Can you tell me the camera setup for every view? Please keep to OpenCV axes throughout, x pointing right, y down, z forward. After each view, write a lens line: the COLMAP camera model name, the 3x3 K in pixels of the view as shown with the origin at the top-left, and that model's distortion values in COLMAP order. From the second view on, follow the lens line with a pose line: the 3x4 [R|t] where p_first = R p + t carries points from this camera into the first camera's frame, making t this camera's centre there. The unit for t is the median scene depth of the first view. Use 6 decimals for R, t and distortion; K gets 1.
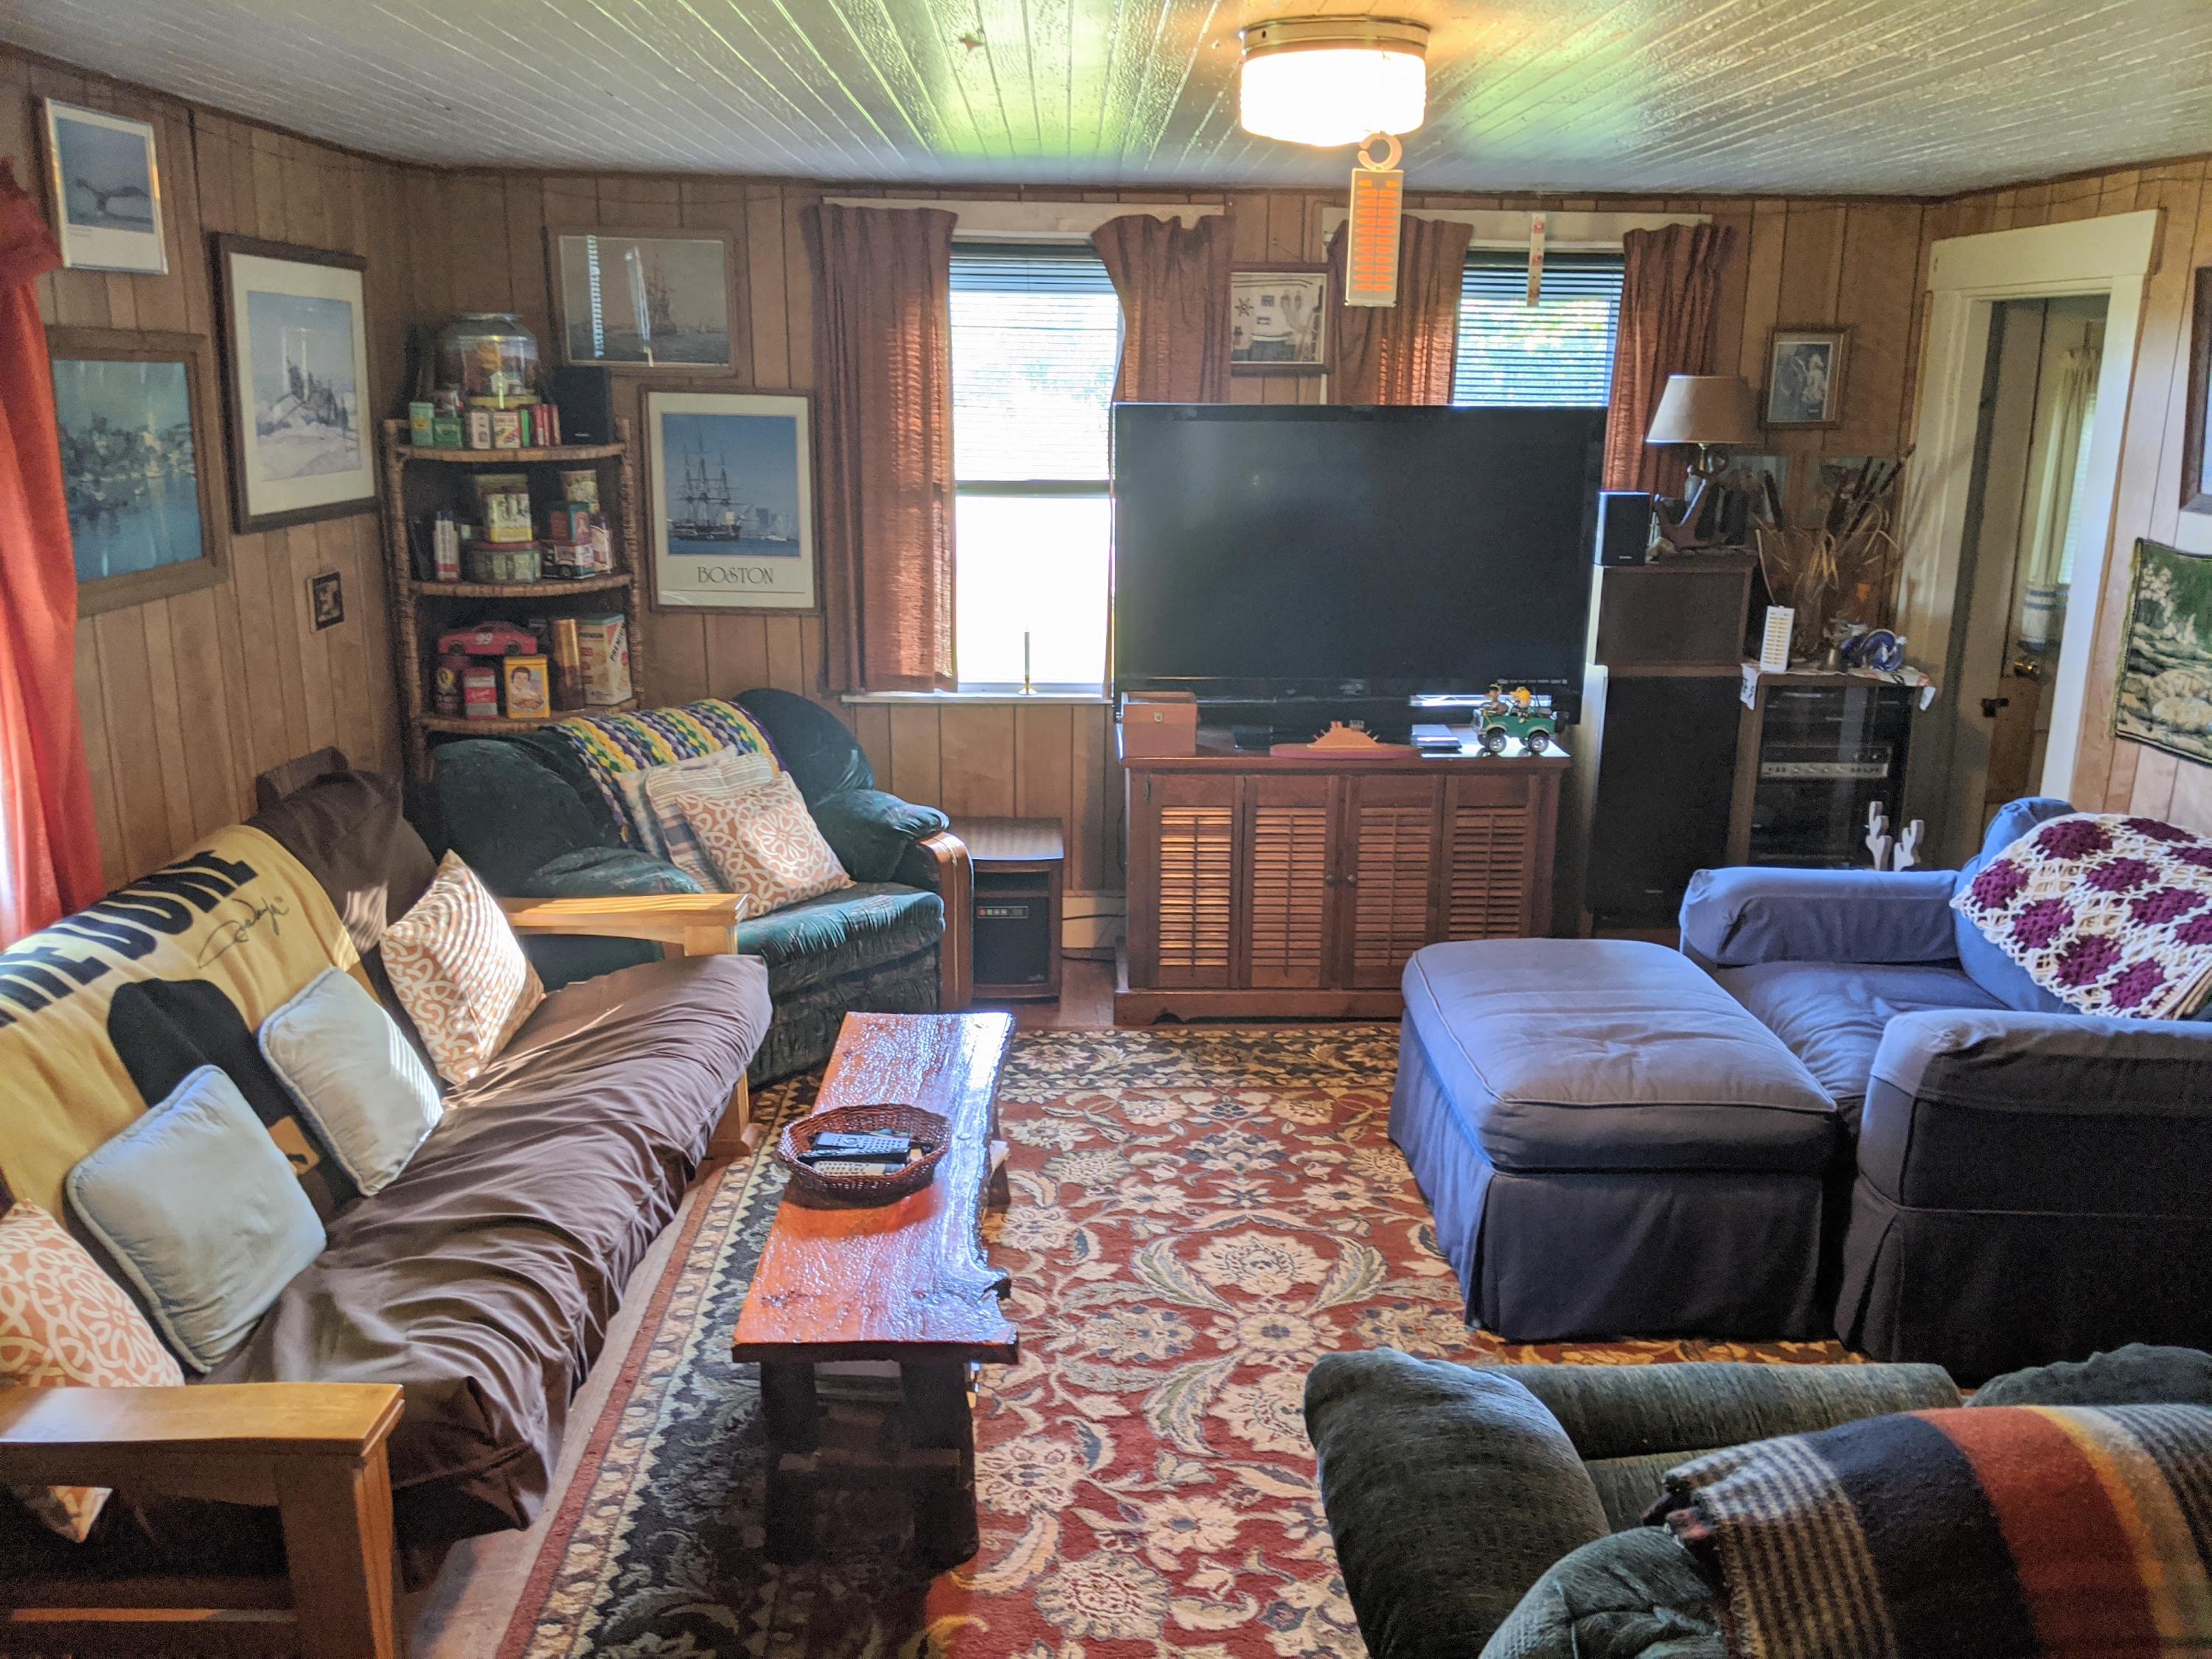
lens RADIAL K [[1731.5, 0, 1106.0], [0, 1731.5, 829.5], [0, 0, 1]] dist [-0.005188, -0.058803]
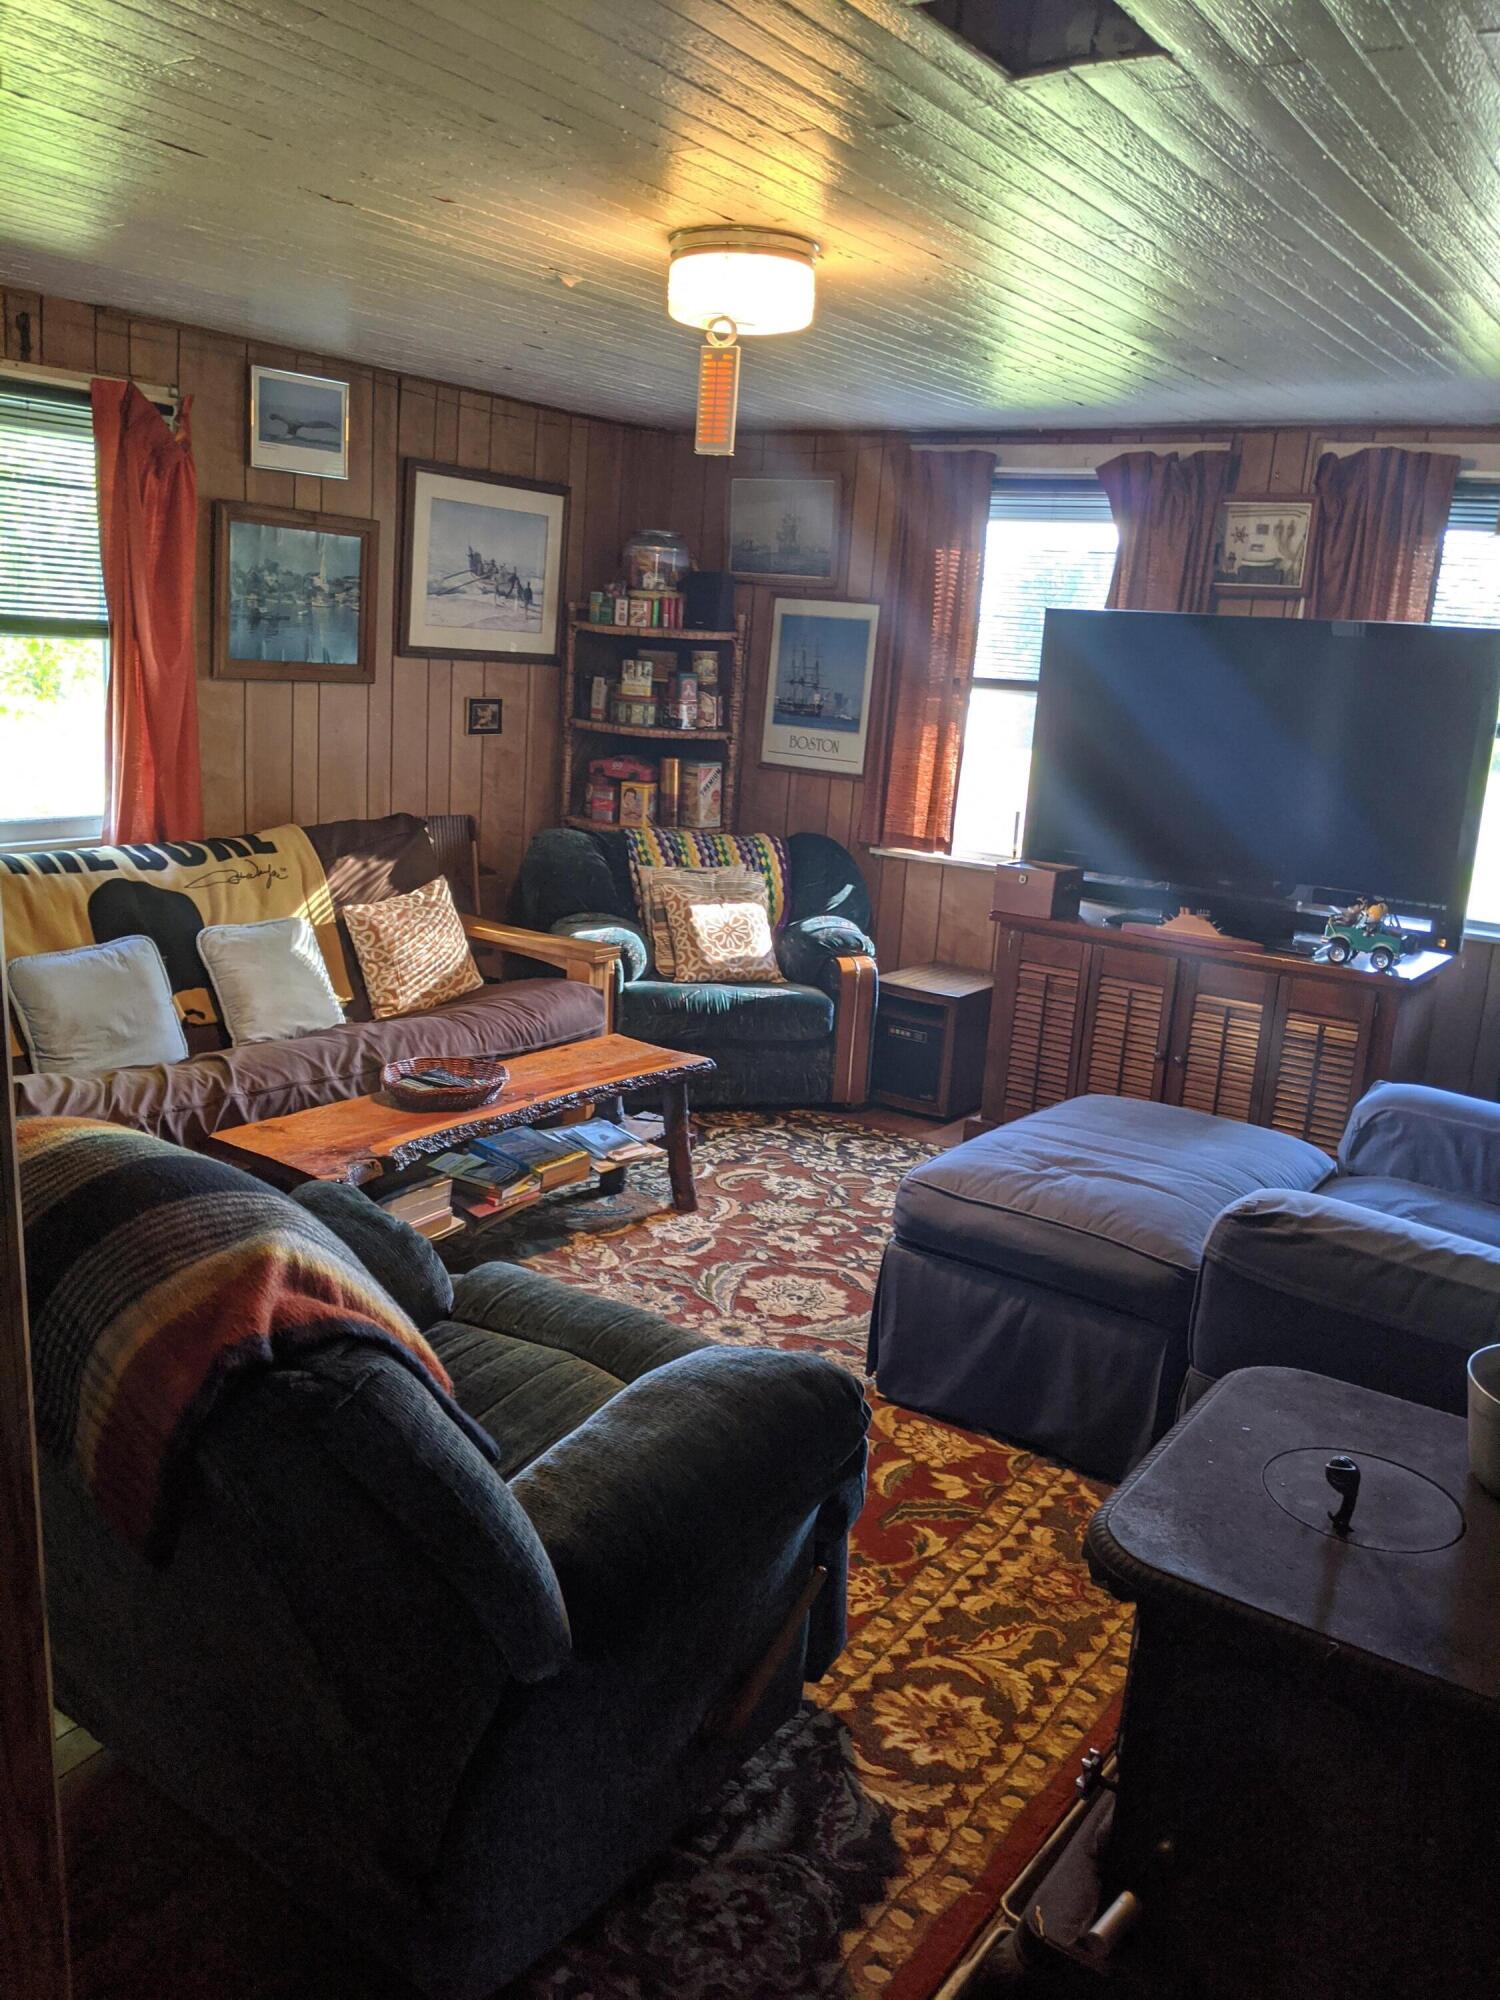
lens RADIAL K [[1579.3, 0, 748.8], [0, 1579.3, 944.6], [0, 0, 1]] dist [0.161660, -0.501961]
pose [[0.798306, 0.155716, -0.581774, 0.492857], [-0.207649, 0.977929, -0.023186, 0.037231], [0.565323, 0.139314, 0.813020, 0.055942]]
